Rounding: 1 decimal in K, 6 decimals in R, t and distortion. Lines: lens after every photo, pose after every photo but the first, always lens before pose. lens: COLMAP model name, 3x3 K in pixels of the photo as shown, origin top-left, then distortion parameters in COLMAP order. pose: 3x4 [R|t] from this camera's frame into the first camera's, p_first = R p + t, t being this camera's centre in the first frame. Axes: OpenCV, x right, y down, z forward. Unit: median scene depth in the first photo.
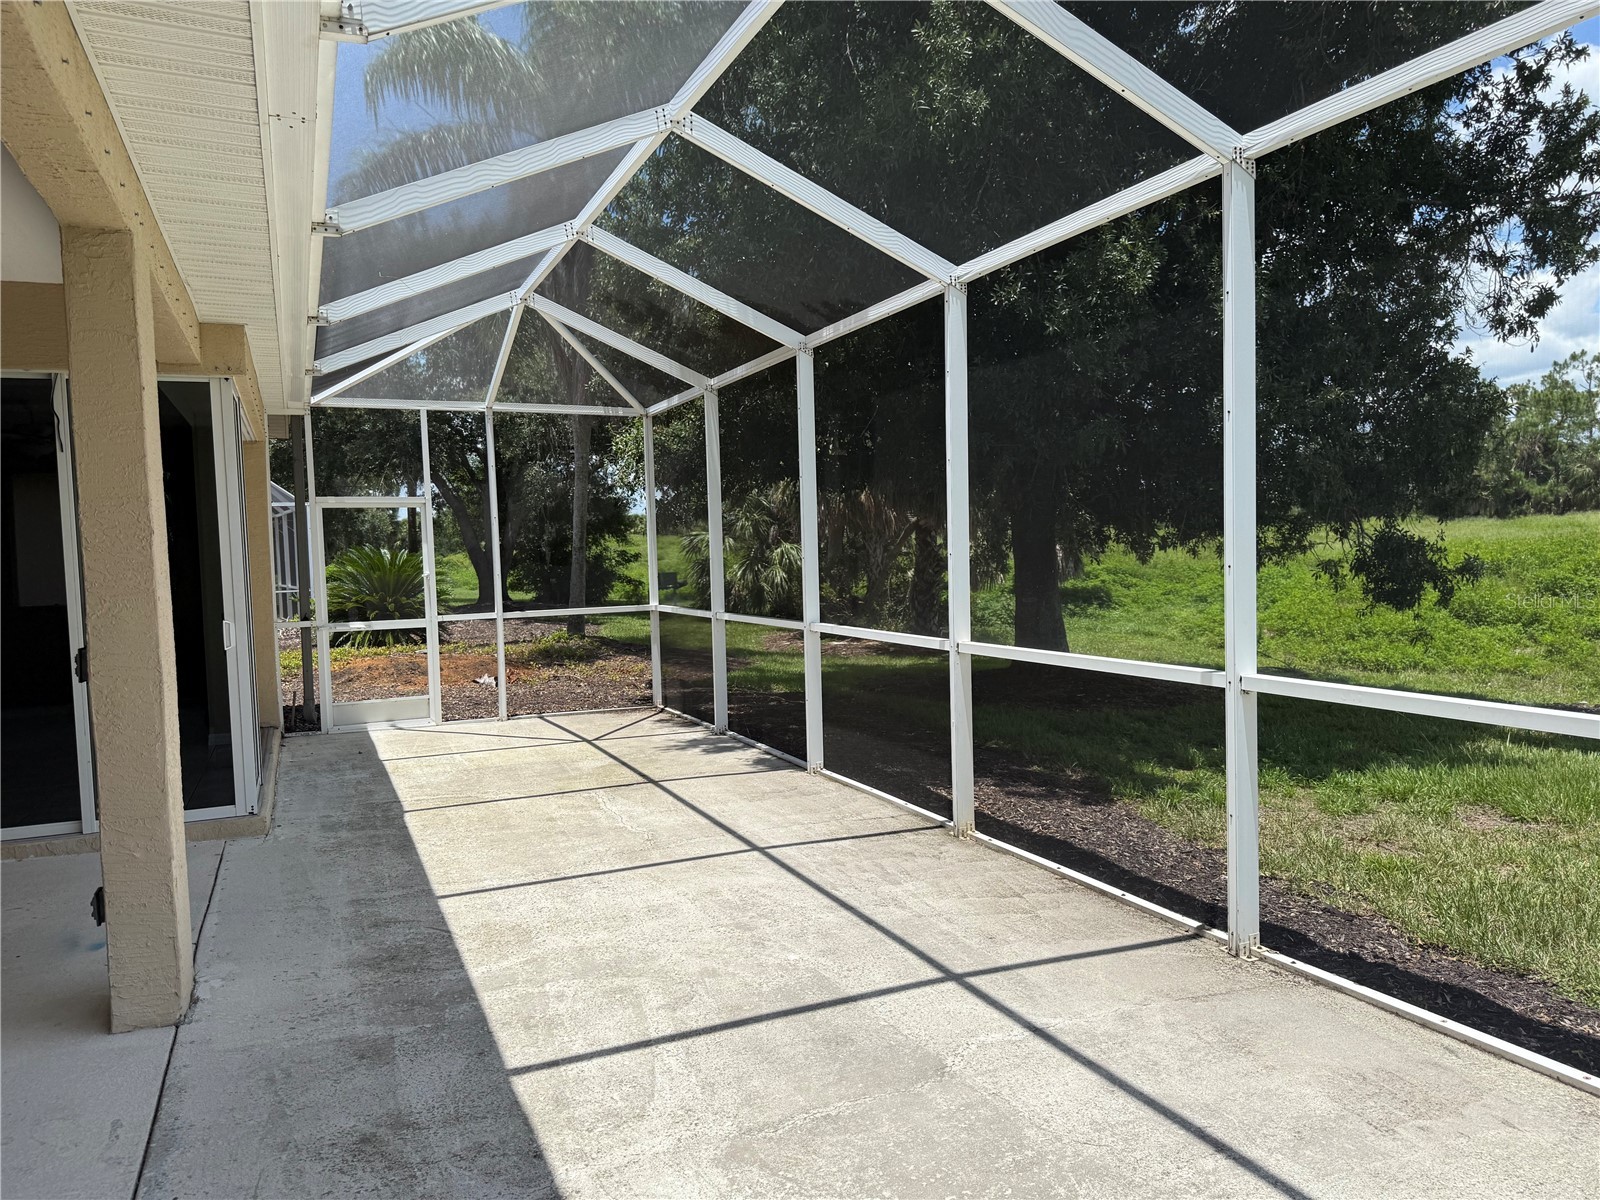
lens RADIAL K [[1125.8, 0, 800.0], [0, 1125.8, 600.0], [0, 0, 1]] dist [0.118716, -0.167103]
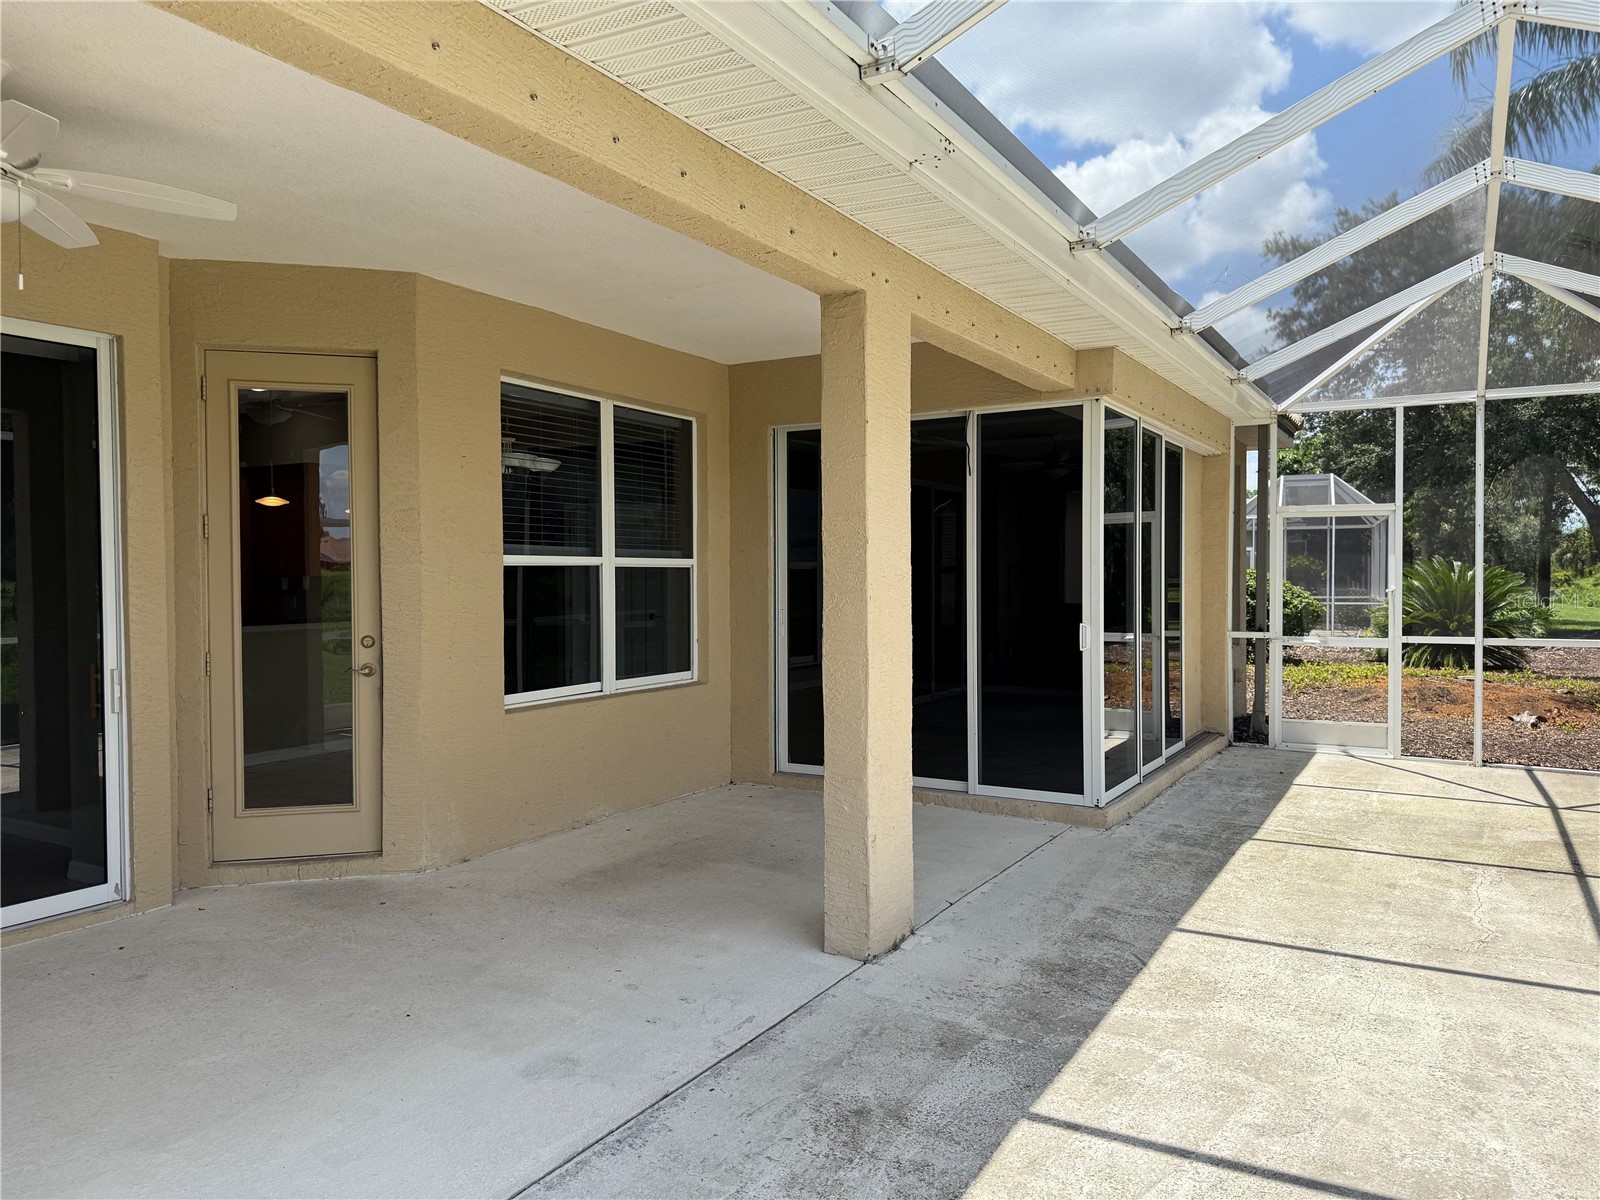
lens RADIAL K [[1158.0, 0, 819.1], [0, 1158.0, 576.0], [0, 0, 1]] dist [0.001983, -0.000168]
pose [[0.604341, 0.037641, -0.795836, 0.251905], [-0.060935, 0.998141, 0.000937, -0.011765], [0.794392, 0.047928, 0.605511, 0.179113]]
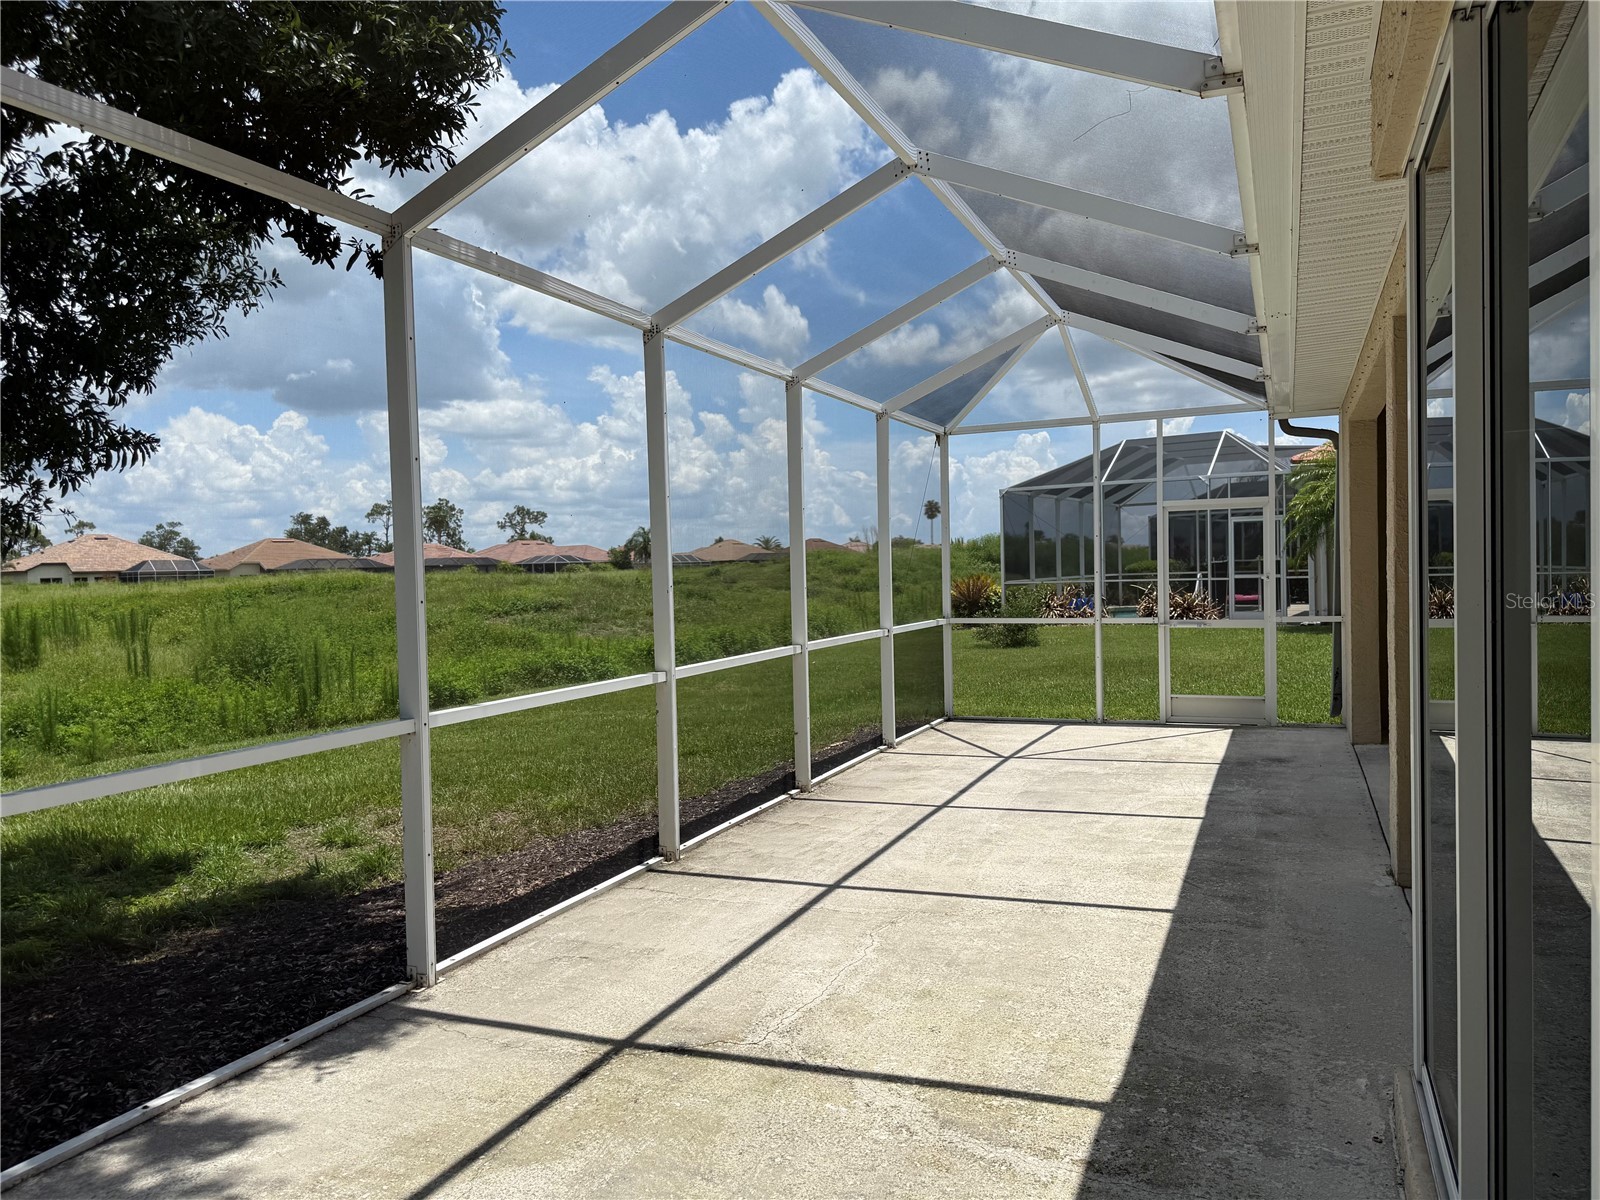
lens RADIAL K [[1125.8, 0, 800.0], [0, 1125.8, 600.0], [0, 0, 1]] dist [0.118716, -0.167103]
pose [[-0.680322, 0.023568, 0.732535, -0.828229], [0.083167, 0.995509, 0.045211, -0.077165], [-0.728180, 0.091681, -0.679227, 1.883862]]
